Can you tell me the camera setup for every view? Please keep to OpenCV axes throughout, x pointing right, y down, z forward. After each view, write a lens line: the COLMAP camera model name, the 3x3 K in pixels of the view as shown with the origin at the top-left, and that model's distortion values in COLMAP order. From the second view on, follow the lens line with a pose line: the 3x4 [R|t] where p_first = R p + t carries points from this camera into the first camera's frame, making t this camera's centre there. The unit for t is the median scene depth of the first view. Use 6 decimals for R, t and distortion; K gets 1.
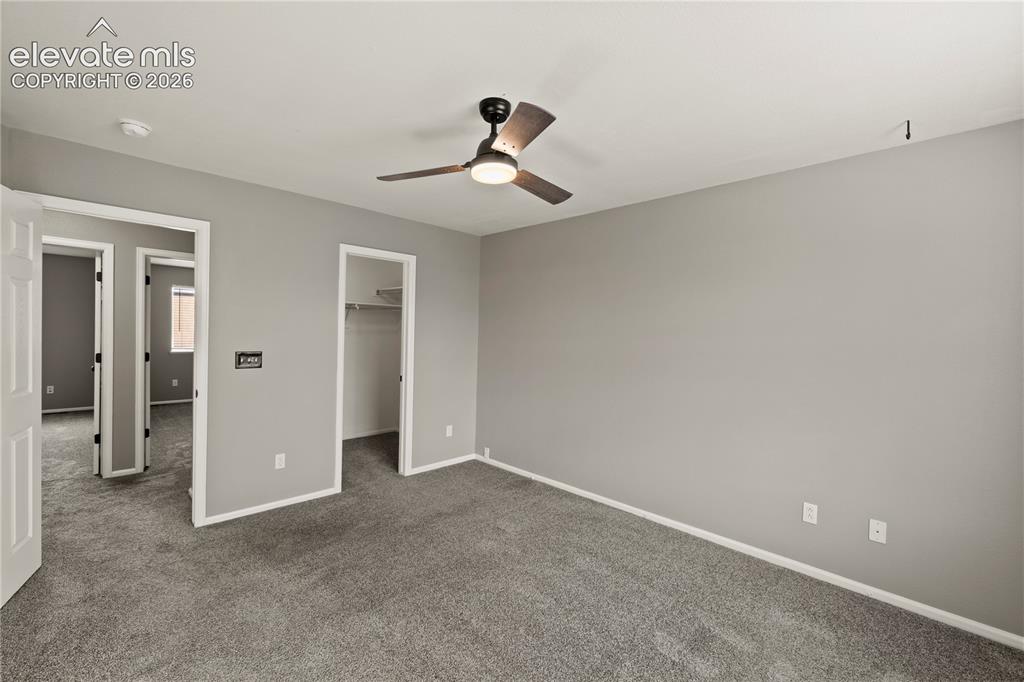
lens RADIAL K [[435.1, 0, 509.9], [0, 435.1, 335.1], [0, 0, 1]] dist [0.000342, 0.000069]
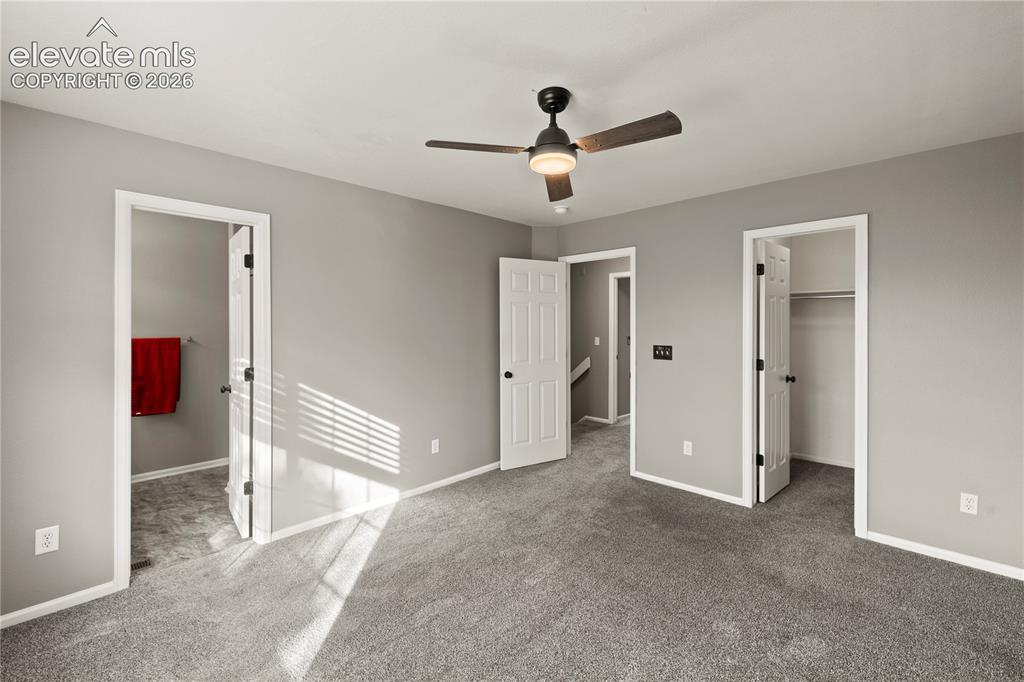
lens RADIAL K [[435.0, 0, 511.0], [0, 435.0, 328.3], [0, 0, 1]] dist [0.000760, 0.000471]
pose [[0.008824, -0.014238, -0.999860, 0.585735], [-0.005550, 0.999883, -0.014287, 0.009177], [0.999946, 0.005675, 0.008744, 0.575661]]
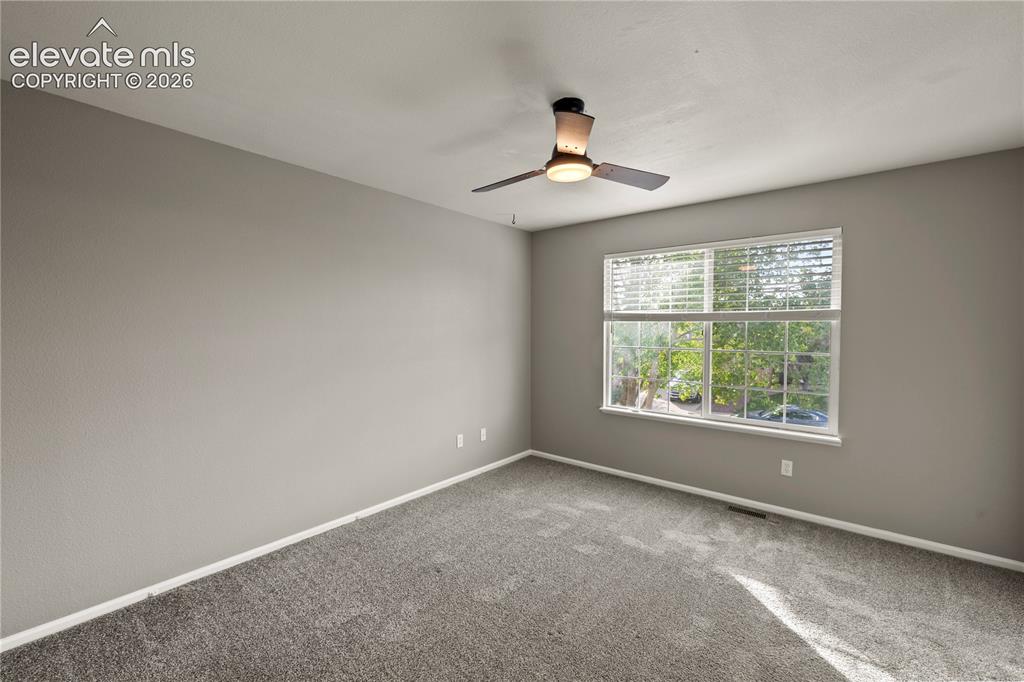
lens RADIAL K [[435.0, 0, 511.0], [0, 435.0, 328.3], [0, 0, 1]] dist [0.000760, 0.000471]
pose [[-0.107934, -0.025203, 0.993839, -0.678948], [0.001072, 0.999675, 0.025468, -0.020401], [-0.994158, 0.003814, -0.107872, 0.794670]]
